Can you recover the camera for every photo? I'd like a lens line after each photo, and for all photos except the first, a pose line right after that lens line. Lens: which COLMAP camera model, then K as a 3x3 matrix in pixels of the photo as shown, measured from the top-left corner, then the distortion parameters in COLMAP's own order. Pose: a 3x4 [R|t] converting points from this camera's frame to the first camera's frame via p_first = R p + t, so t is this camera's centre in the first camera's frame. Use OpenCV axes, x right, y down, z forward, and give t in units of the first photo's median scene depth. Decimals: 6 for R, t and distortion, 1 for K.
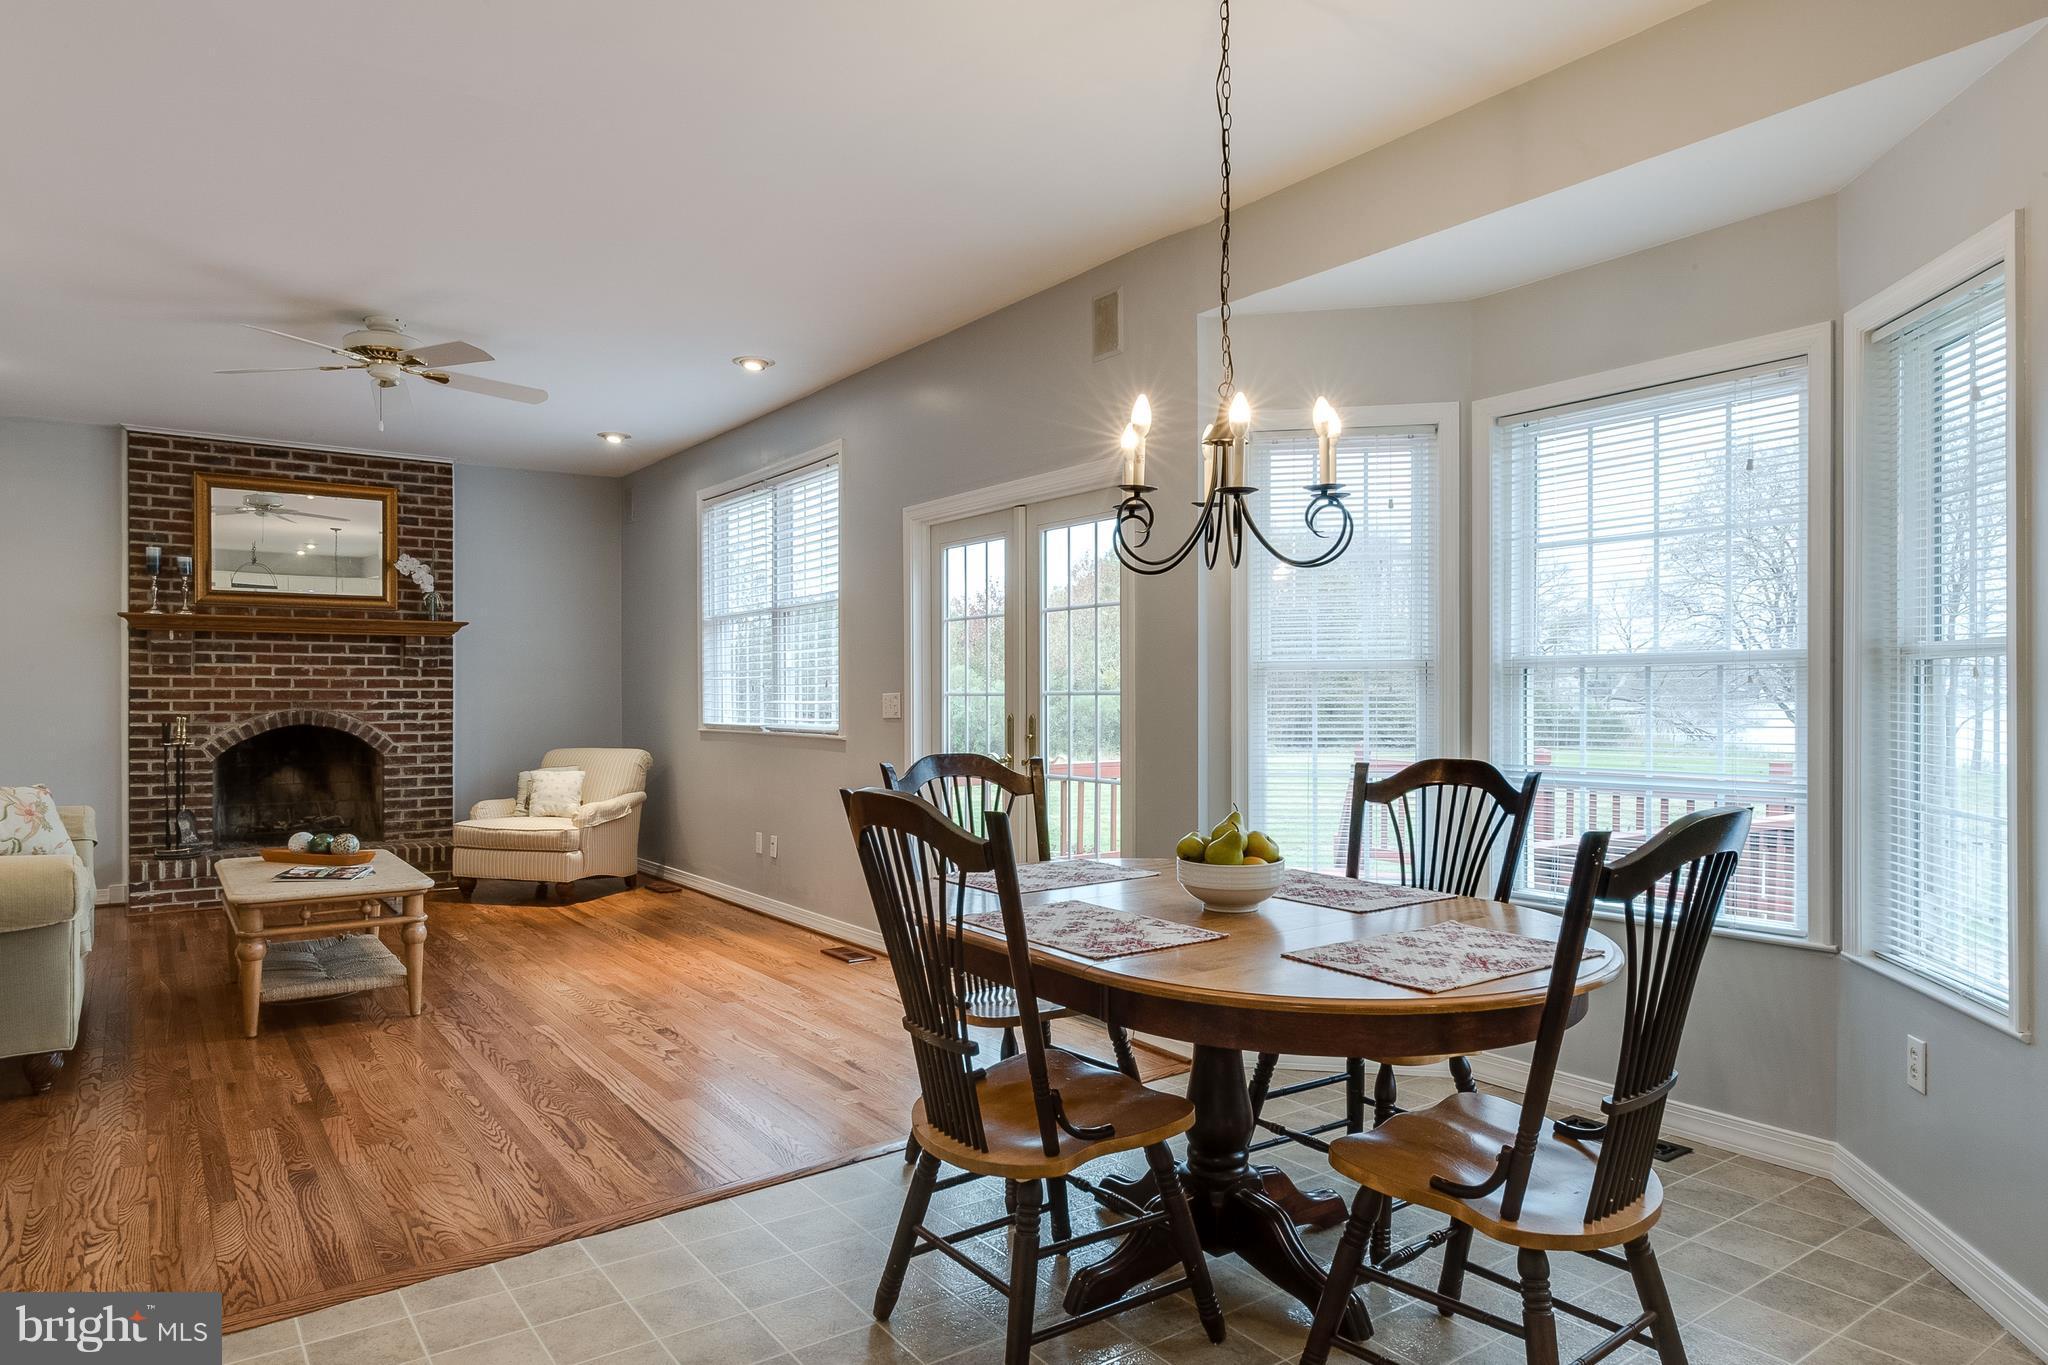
lens RADIAL K [[1258.2, 0, 1034.3], [0, 1258.2, 698.6], [0, 0, 1]] dist [0.000718, -0.001282]
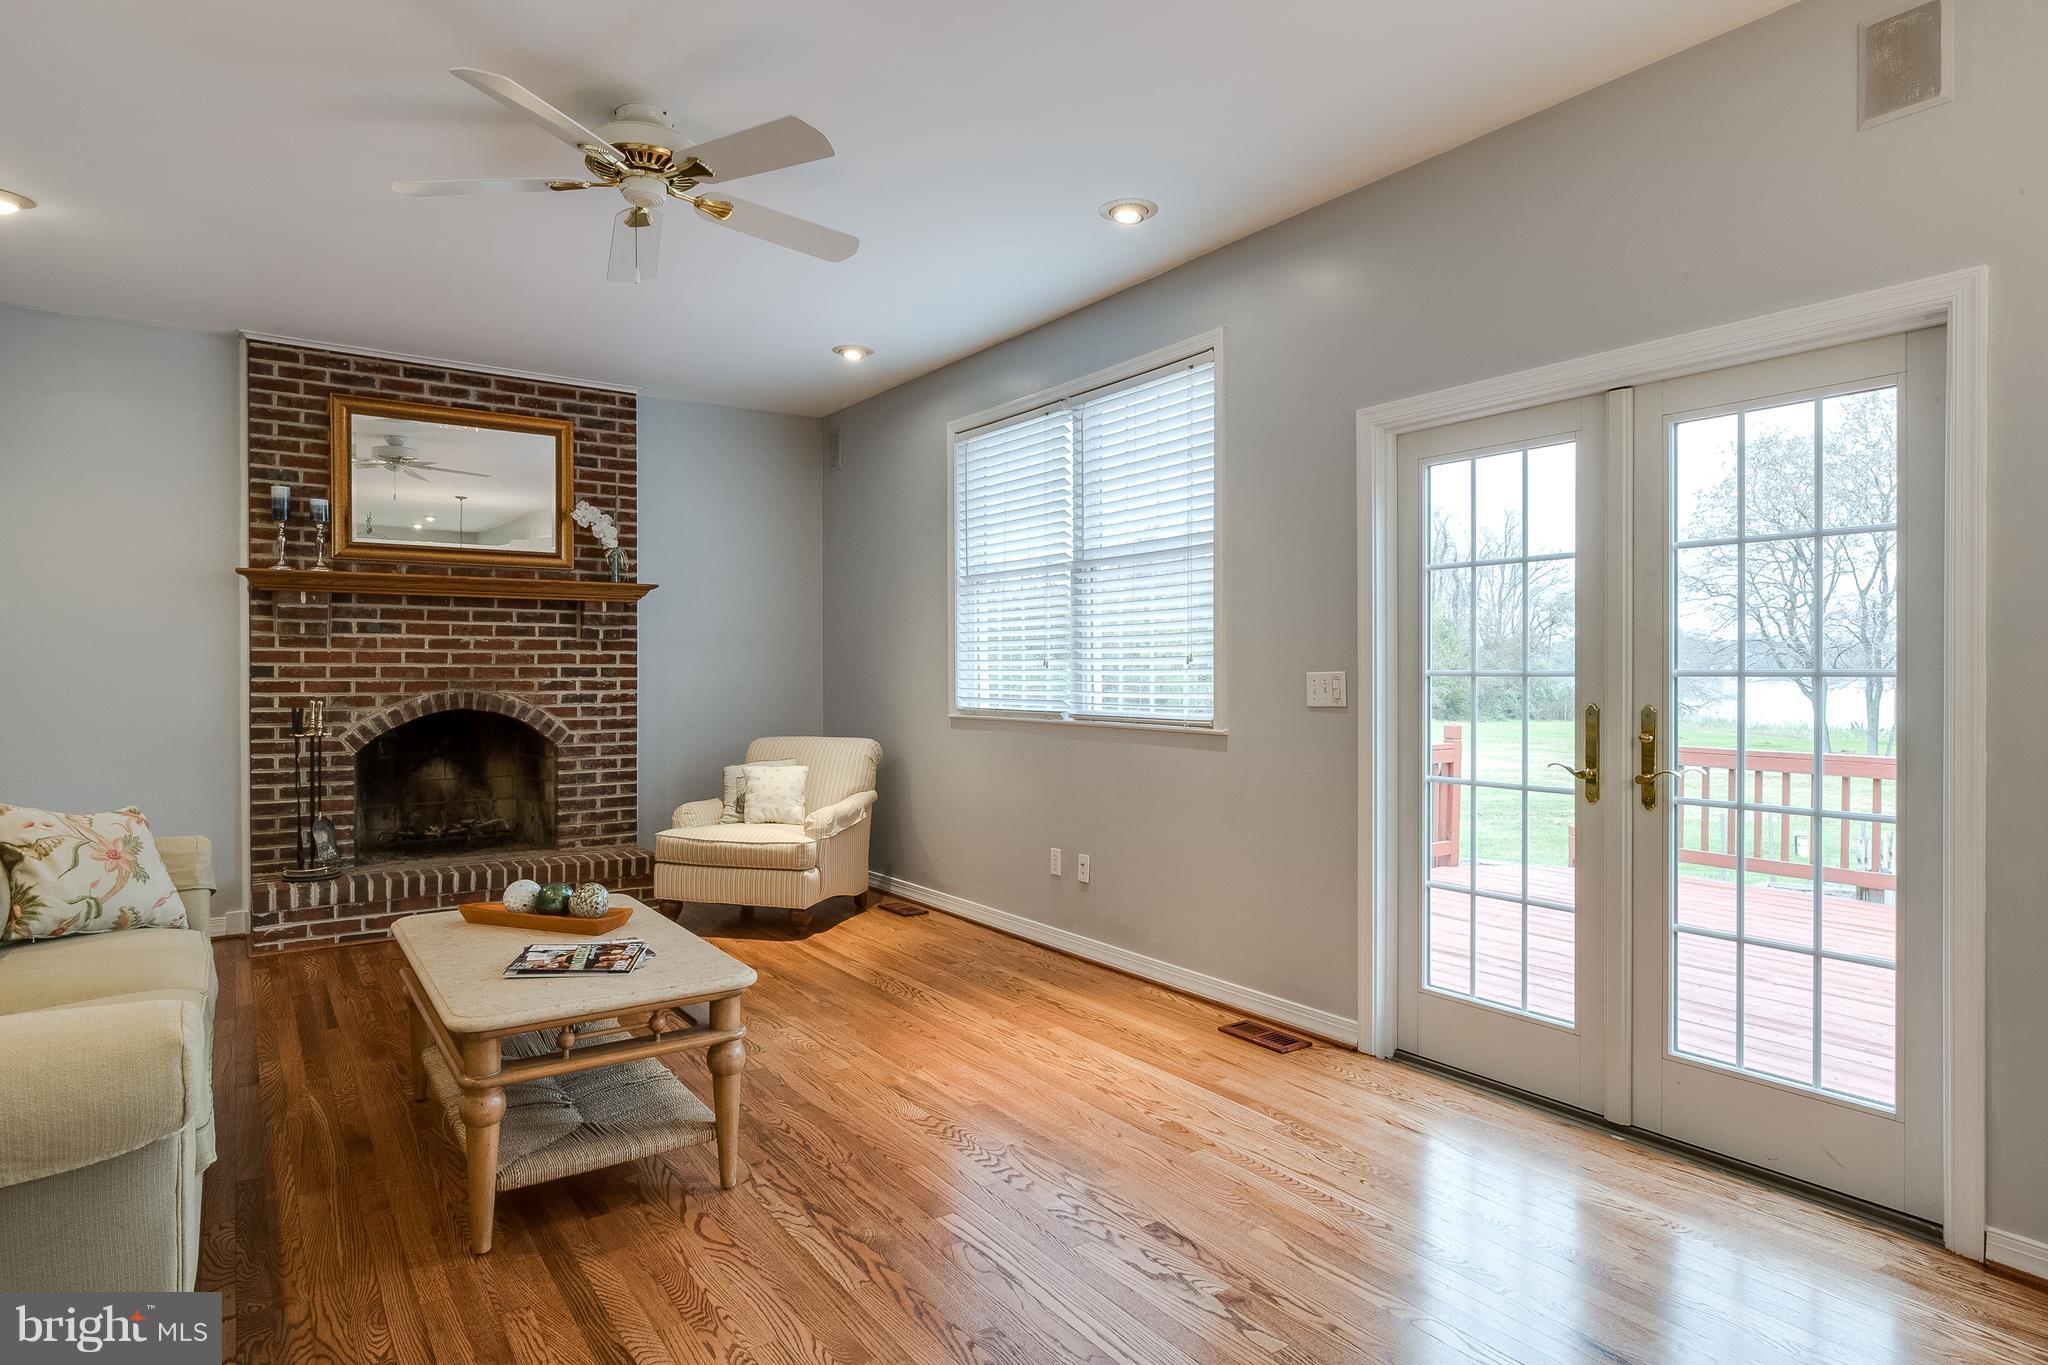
lens RADIAL K [[1140.6, 0, 1058.7], [0, 1140.6, 679.1], [0, 0, 1]] dist [-0.002600, -0.000924]
pose [[0.999987, 0.000124, 0.005047, -0.209425], [-0.000149, 0.999988, 0.004946, -0.002642], [-0.005046, -0.004947, 0.999975, 0.274316]]
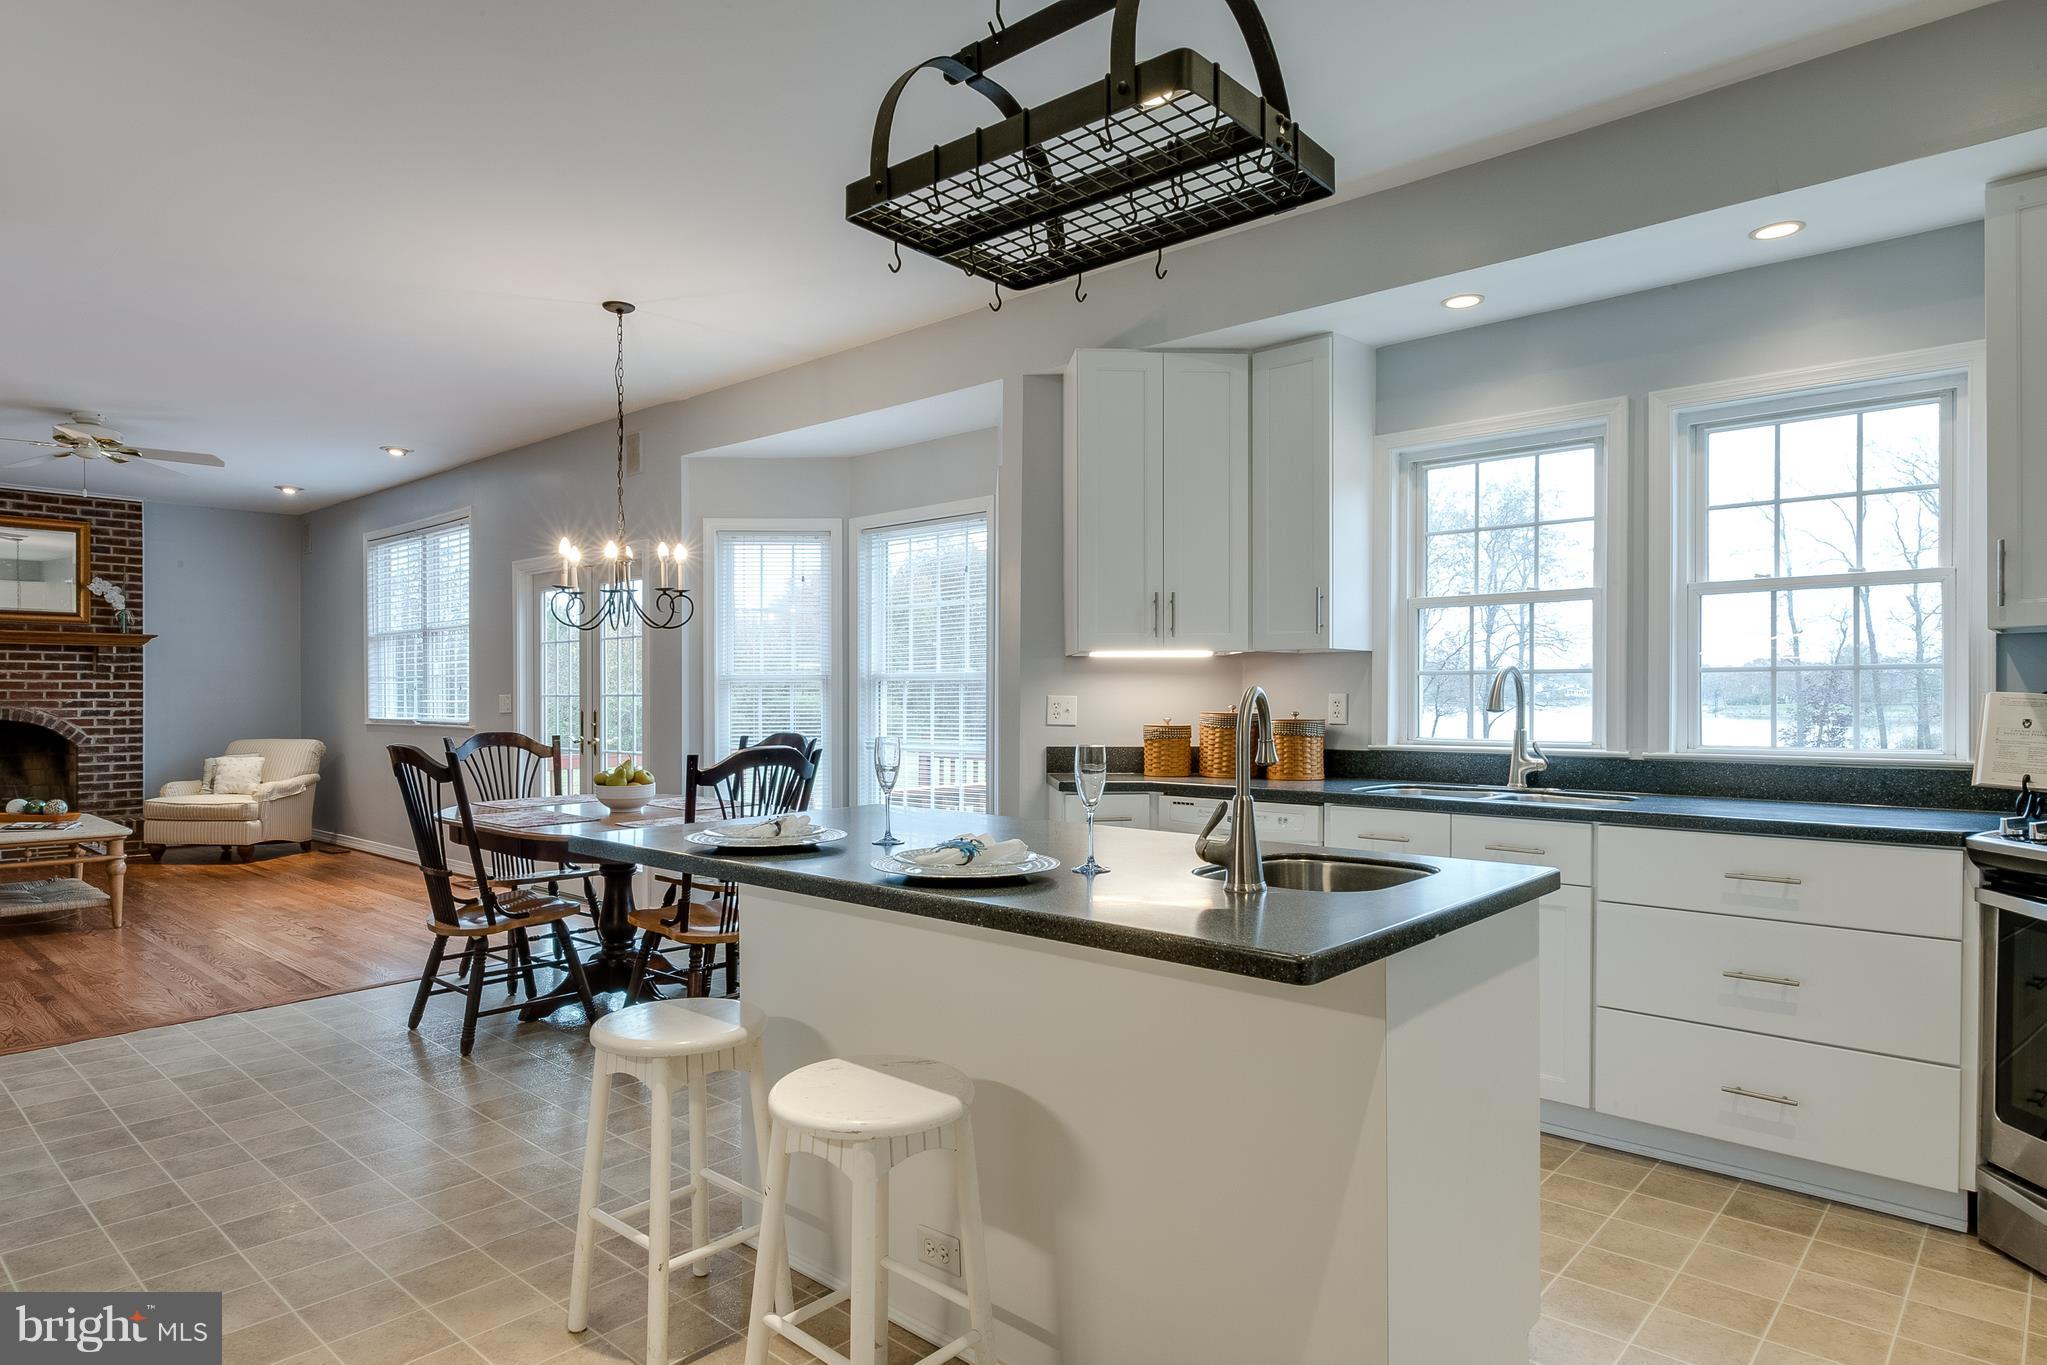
lens RADIAL K [[1166.8, 0, 1018.8], [0, 1166.8, 704.1], [0, 0, 1]] dist [0.001313, -0.005204]
pose [[0.976749, 0.000070, 0.214387, 0.127644], [-0.000925, 0.999992, 0.003888, 0.000404], [-0.214385, -0.003996, 0.976741, -0.293005]]
